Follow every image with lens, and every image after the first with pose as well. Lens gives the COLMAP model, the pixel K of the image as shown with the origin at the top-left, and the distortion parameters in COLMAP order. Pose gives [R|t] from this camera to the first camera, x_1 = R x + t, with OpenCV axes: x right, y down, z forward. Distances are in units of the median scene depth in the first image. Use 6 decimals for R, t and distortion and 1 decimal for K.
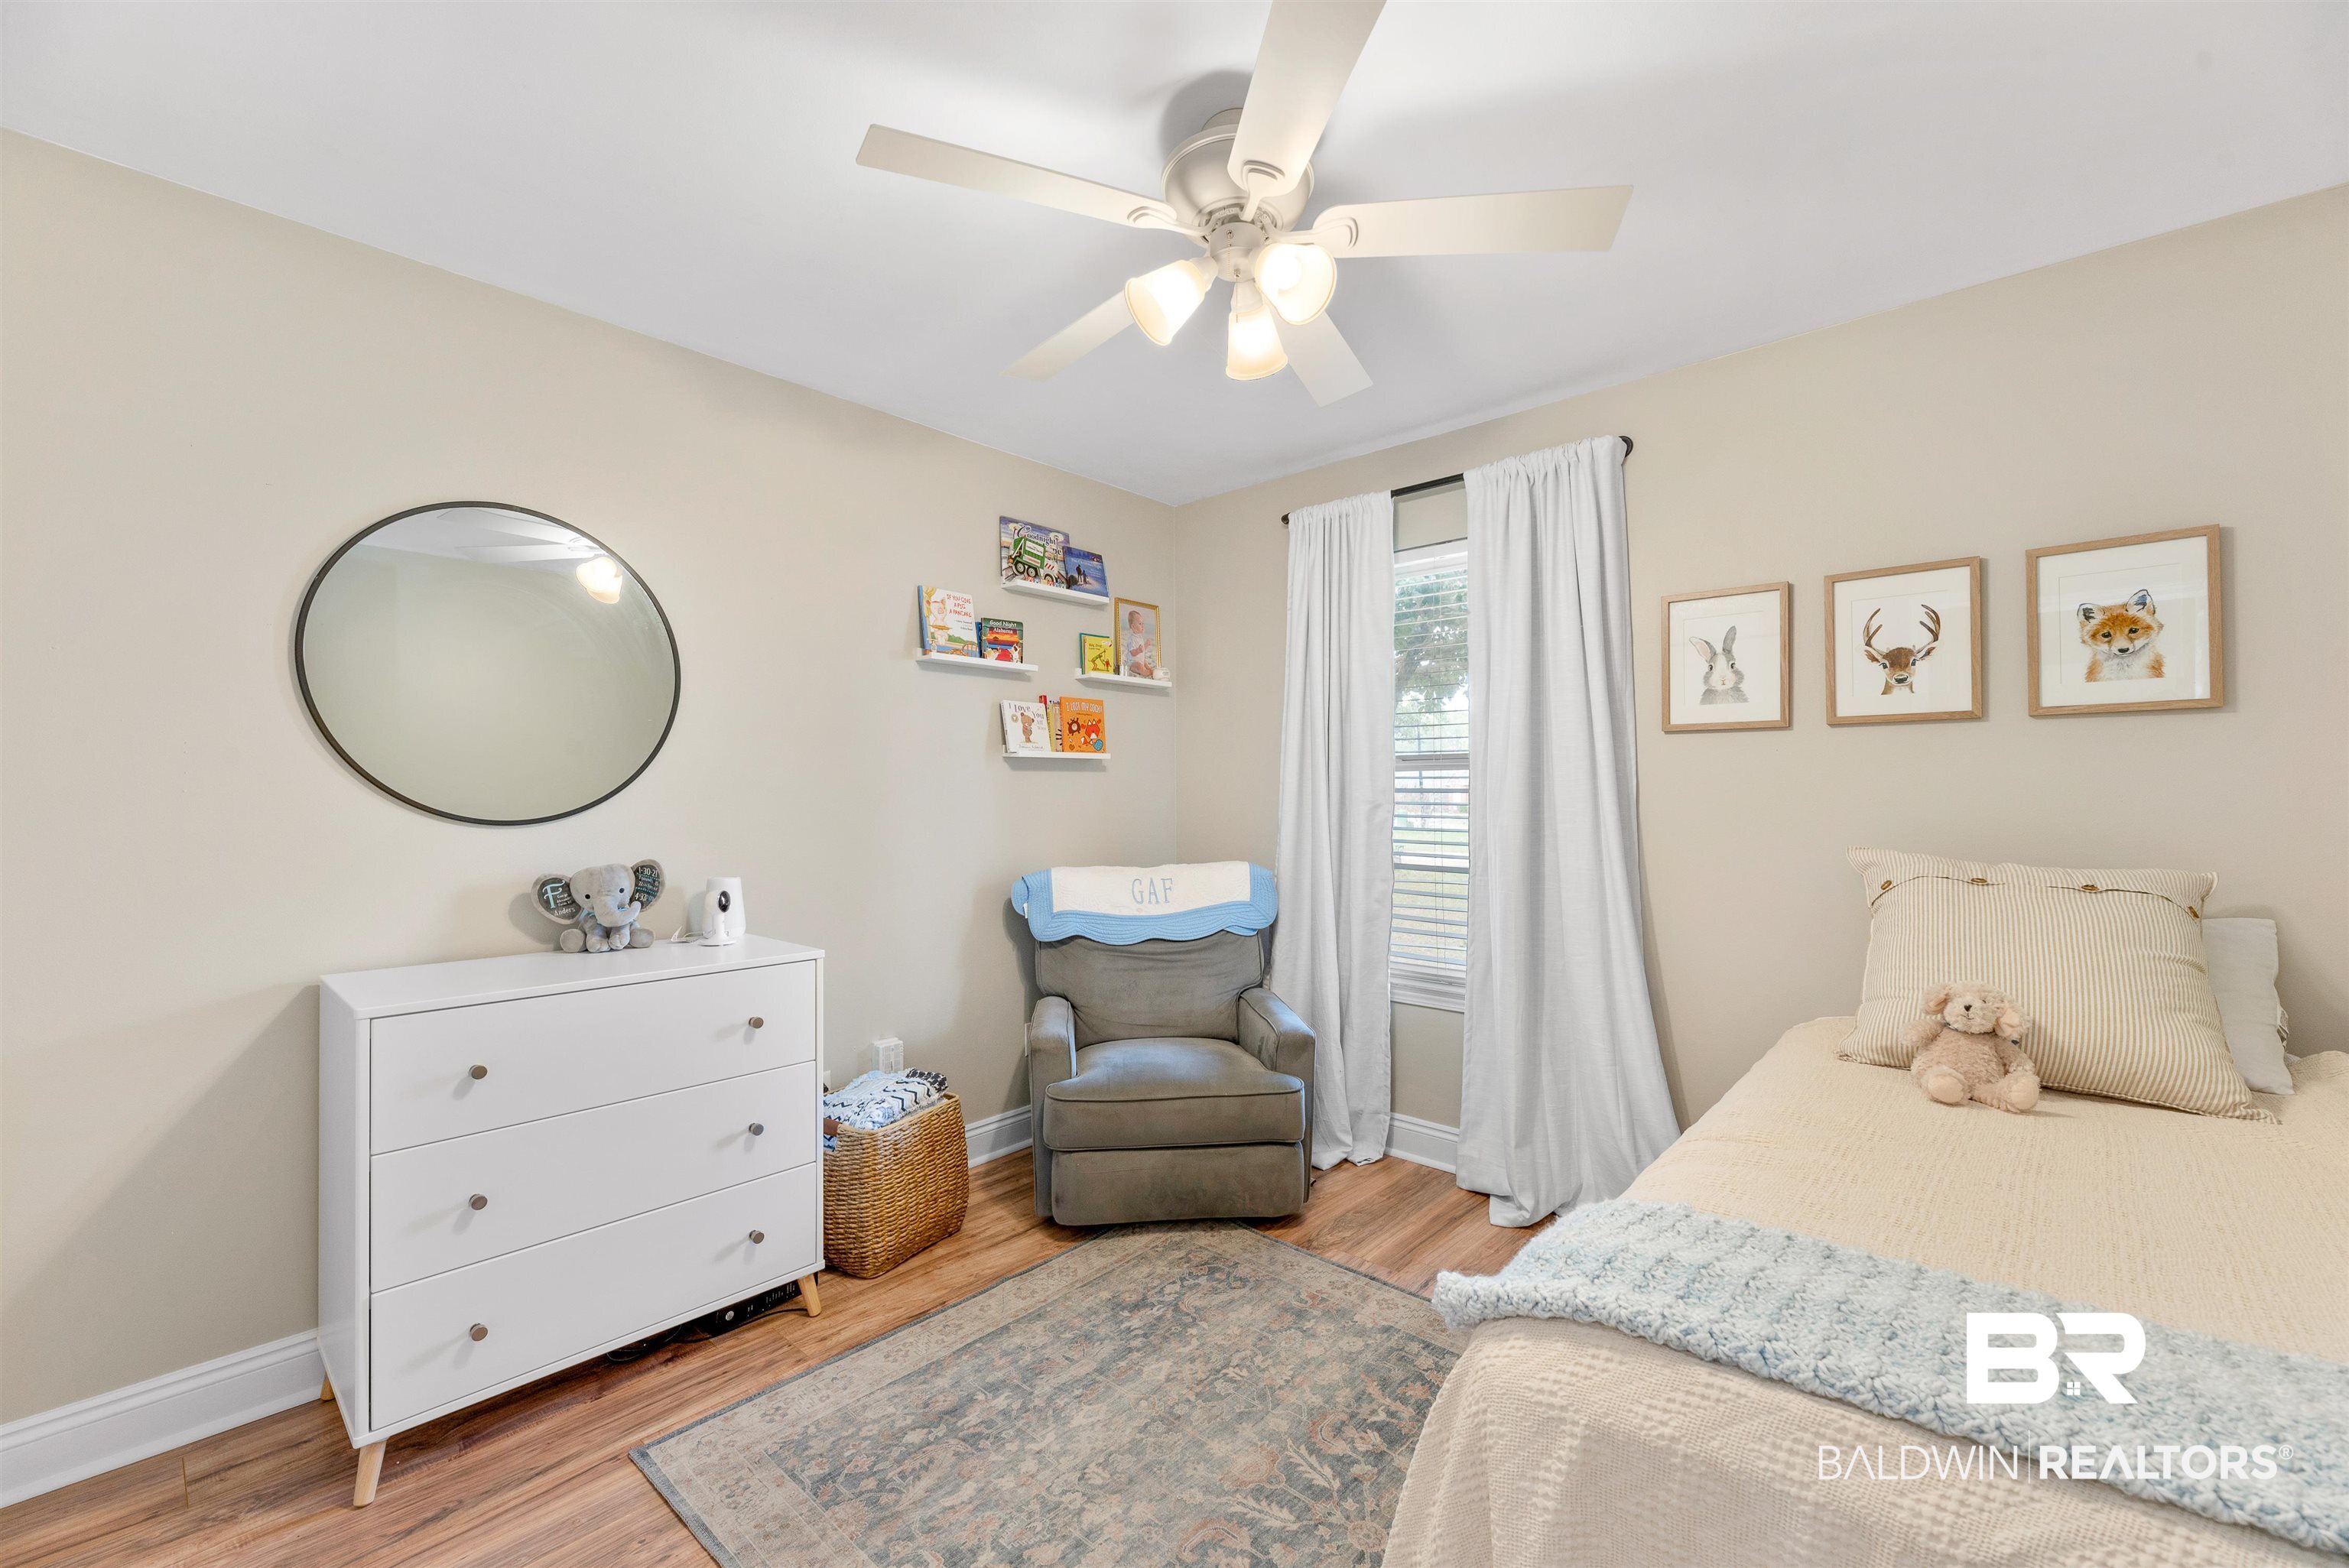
lens RADIAL K [[961.5, 0, 1167.3], [0, 961.5, 792.9], [0, 0, 1]] dist [-0.003995, -0.000851]
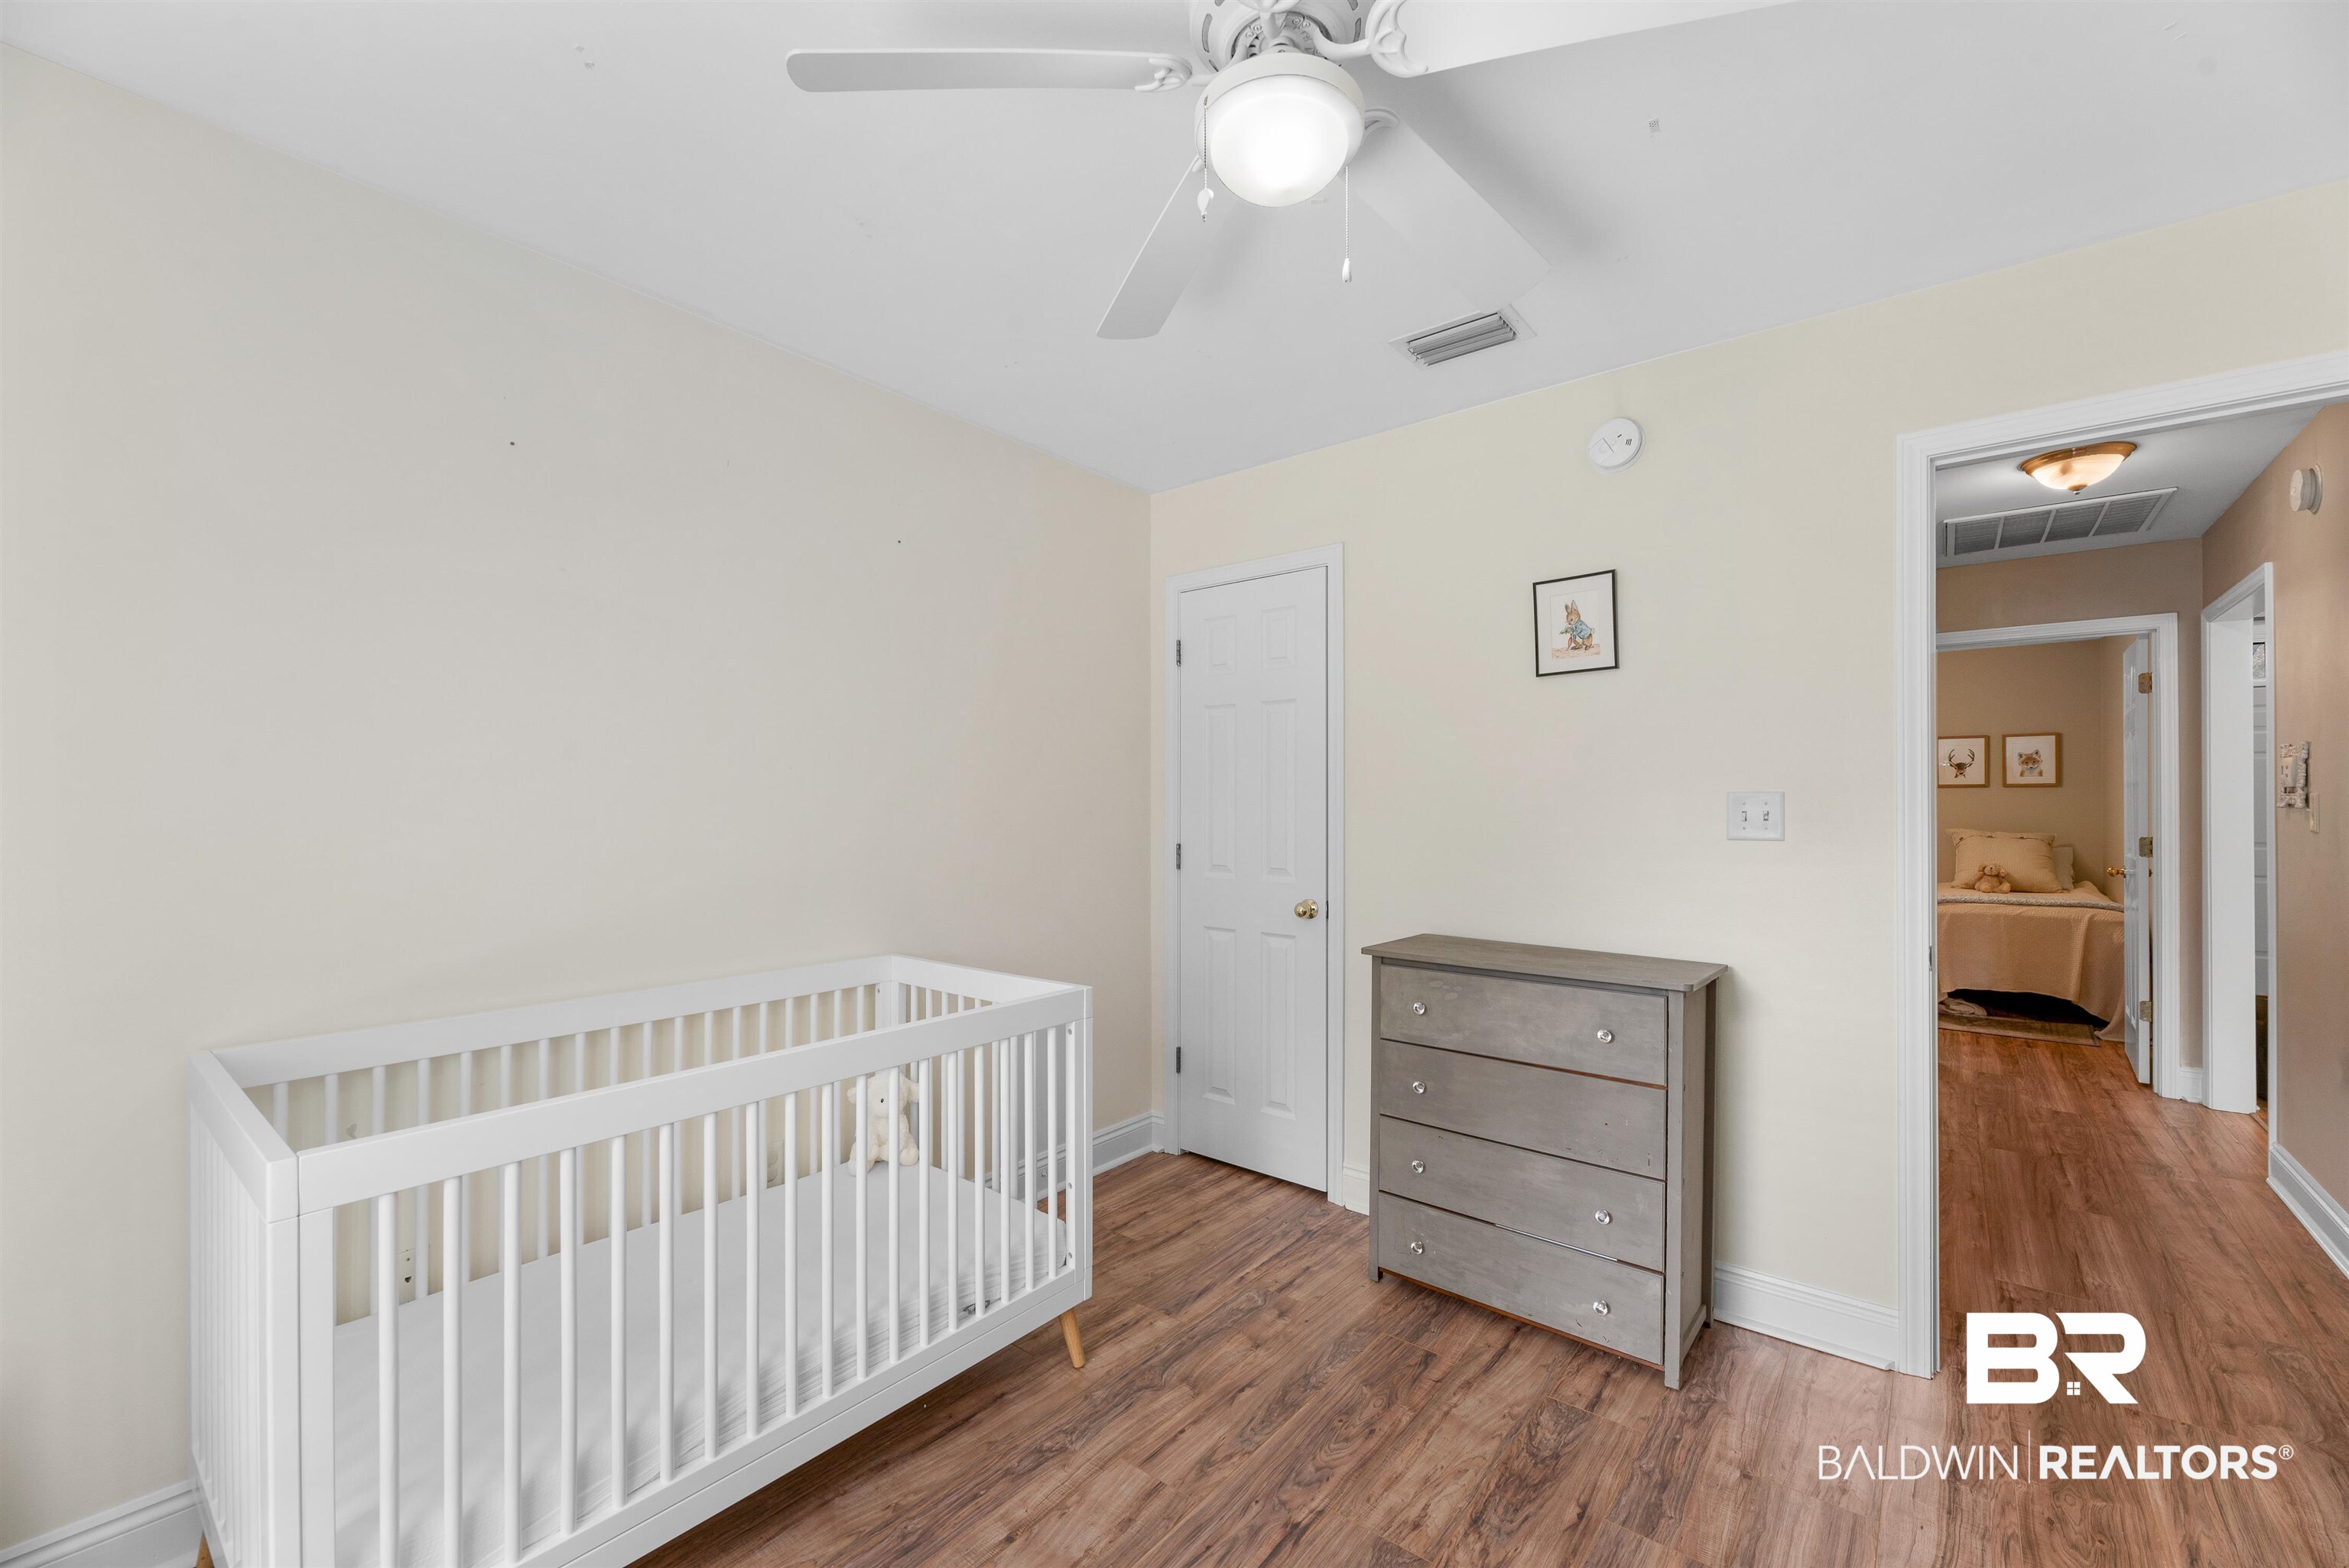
lens RADIAL K [[961.5, 0, 1167.3], [0, 961.5, 792.9], [0, 0, 1]] dist [-0.003995, -0.000851]
pose [[0.998869, 0.005603, 0.047215, -2.065858], [-0.005324, 0.999968, -0.006036, -0.026103], [-0.047247, 0.005778, 0.998867, -2.091417]]
